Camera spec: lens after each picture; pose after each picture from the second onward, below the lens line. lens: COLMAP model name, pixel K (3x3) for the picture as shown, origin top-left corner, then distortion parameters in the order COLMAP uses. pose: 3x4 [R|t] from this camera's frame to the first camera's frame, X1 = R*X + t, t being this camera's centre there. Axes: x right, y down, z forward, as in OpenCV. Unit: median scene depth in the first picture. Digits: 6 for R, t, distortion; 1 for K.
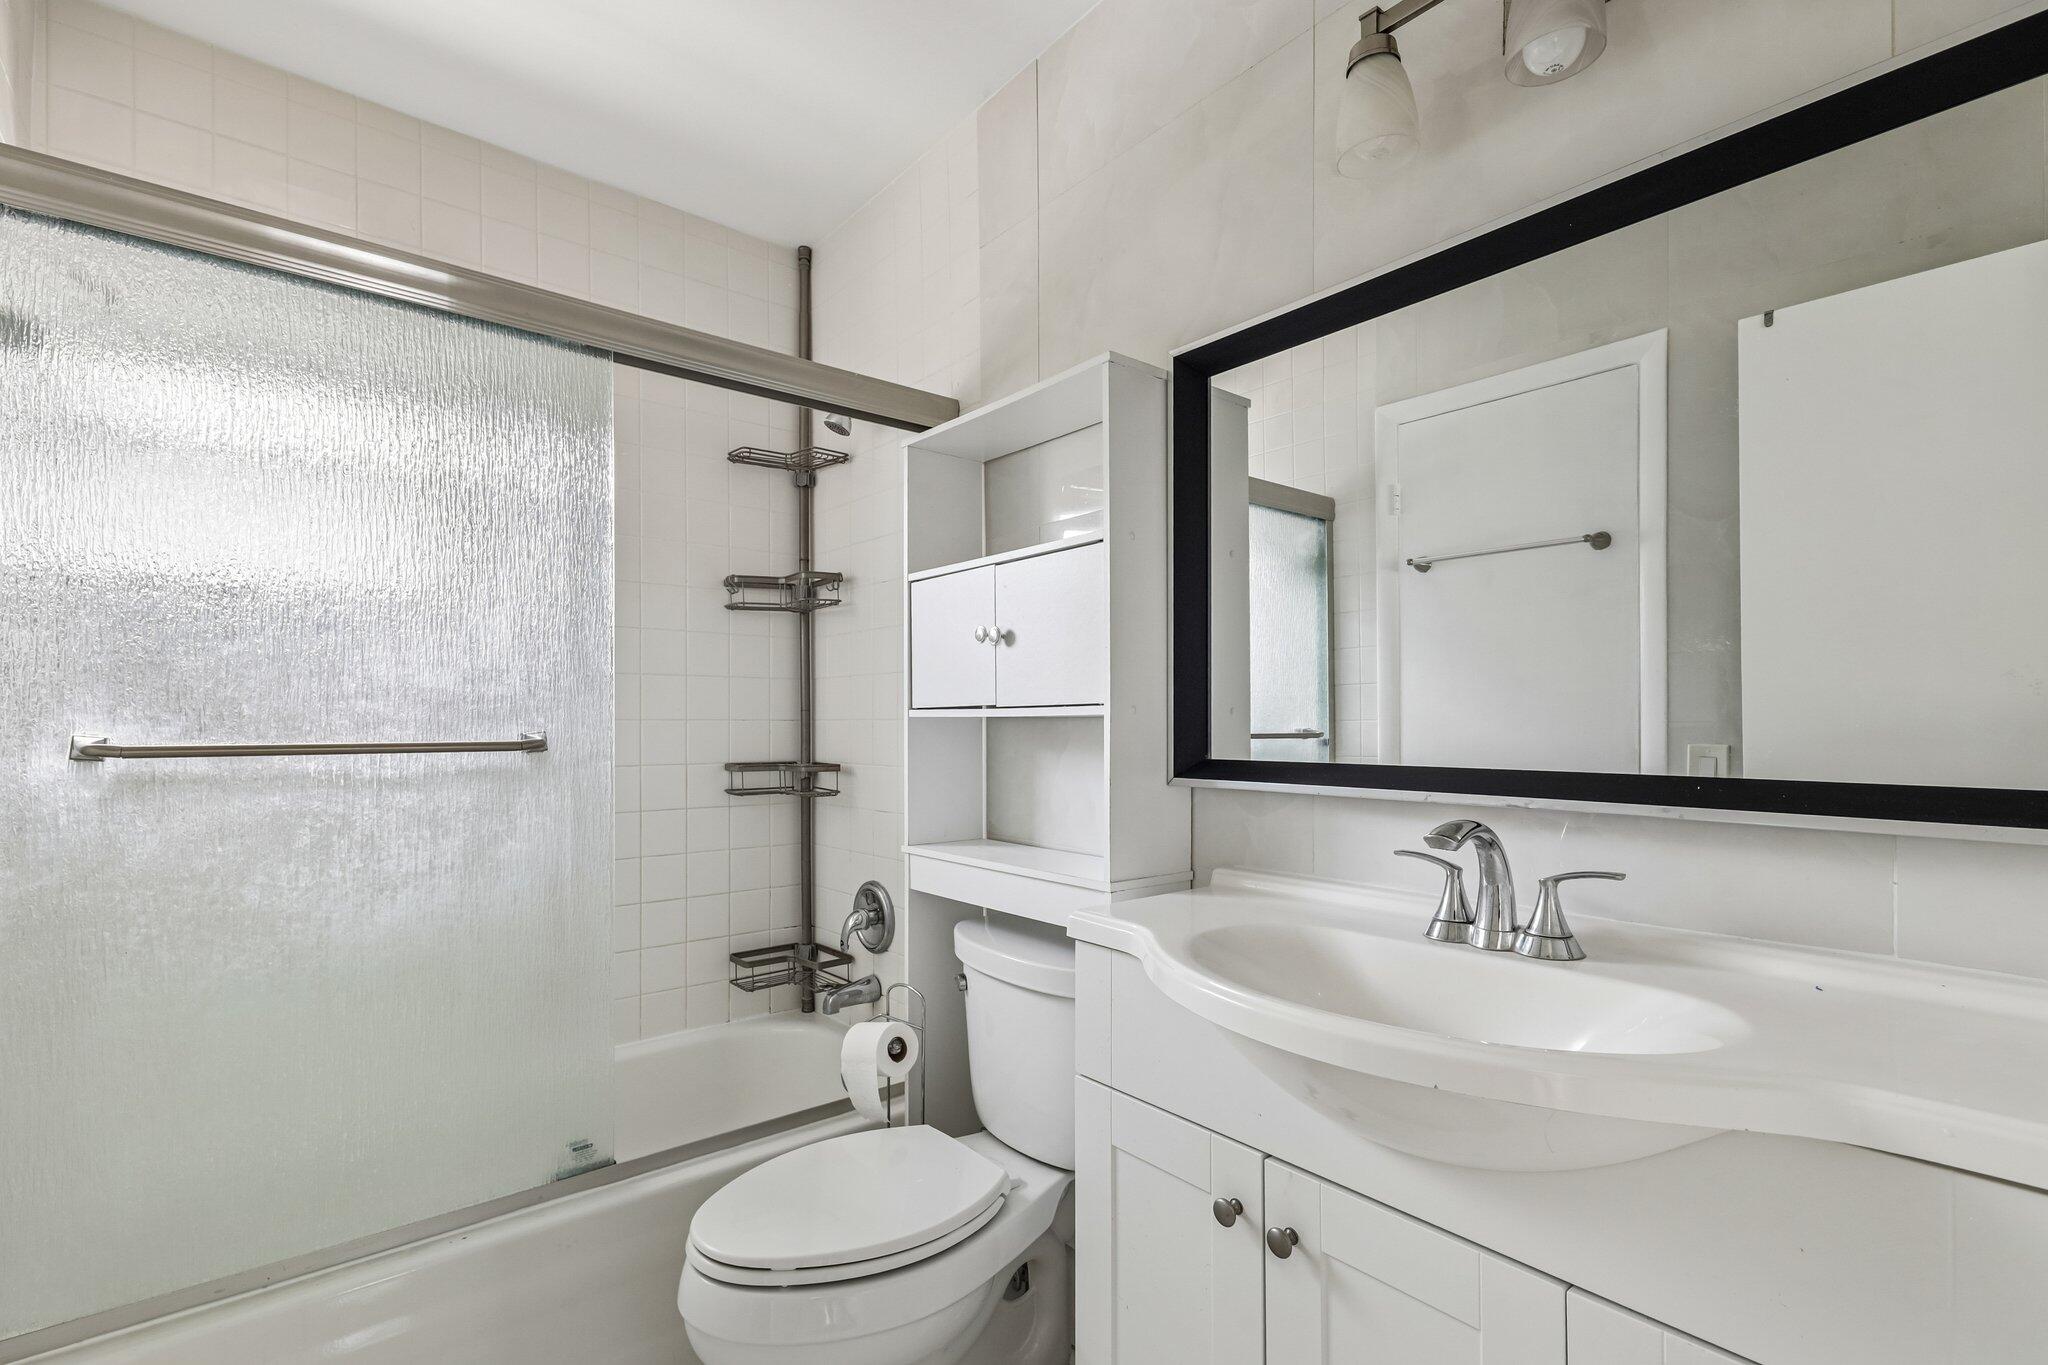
lens RADIAL K [[945.3, 0, 1018.2], [0, 945.3, 703.0], [0, 0, 1]] dist [-0.005059, -0.000212]
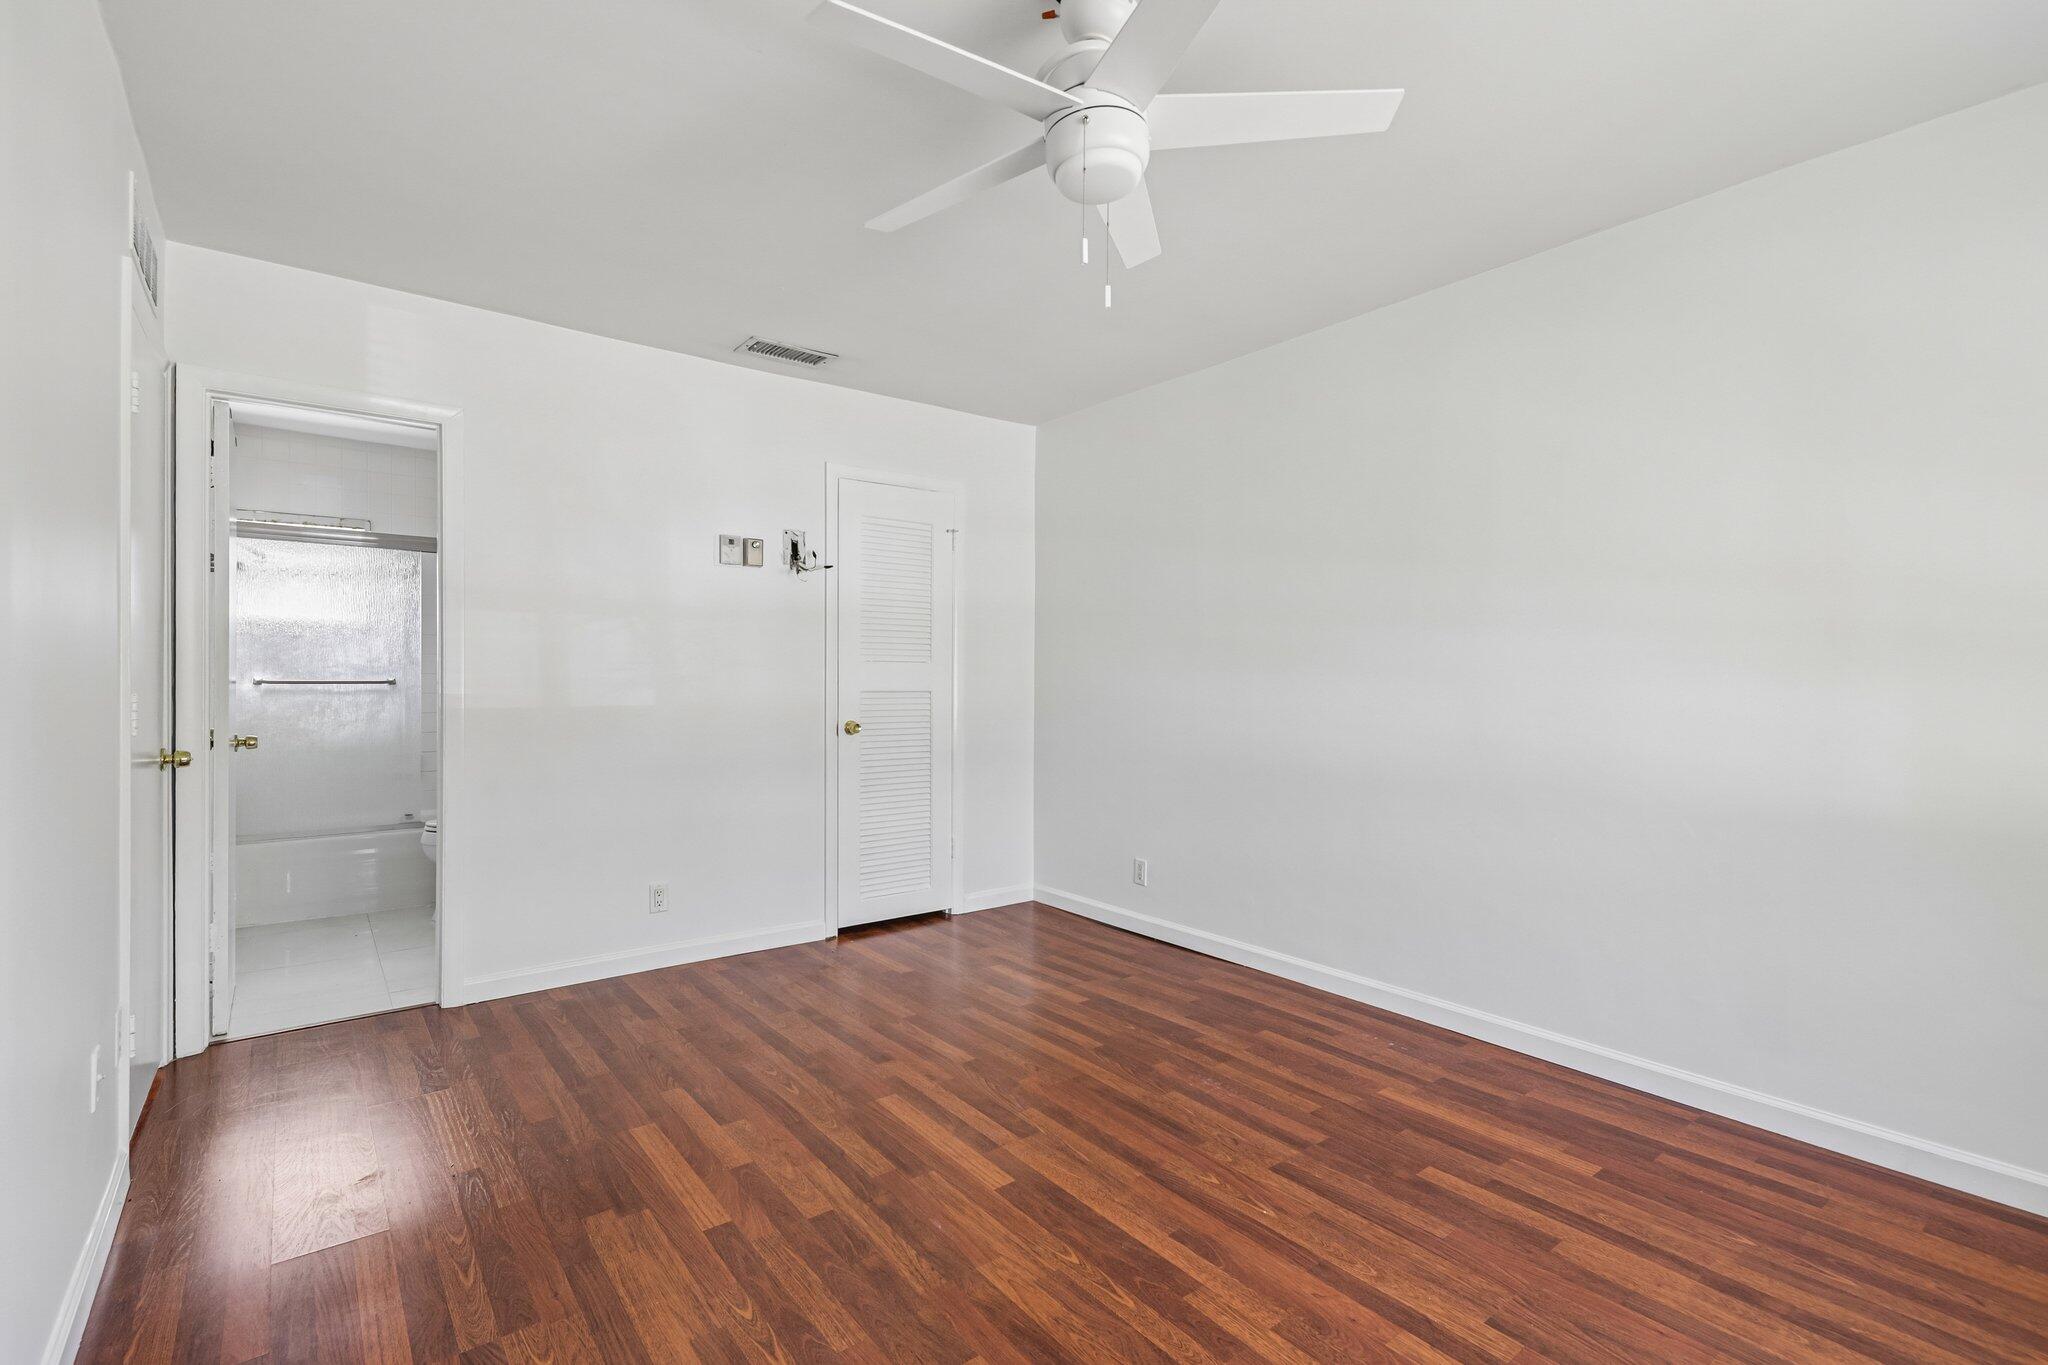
lens RADIAL K [[945.3, 0, 1024.8], [0, 945.3, 669.0], [0, 0, 1]] dist [-0.005059, -0.000212]
pose [[0.999711, 0.004577, -0.023579, 1.799659], [-0.004306, 0.999924, 0.011557, -0.047115], [0.023630, -0.011452, 0.999655, -2.243493]]
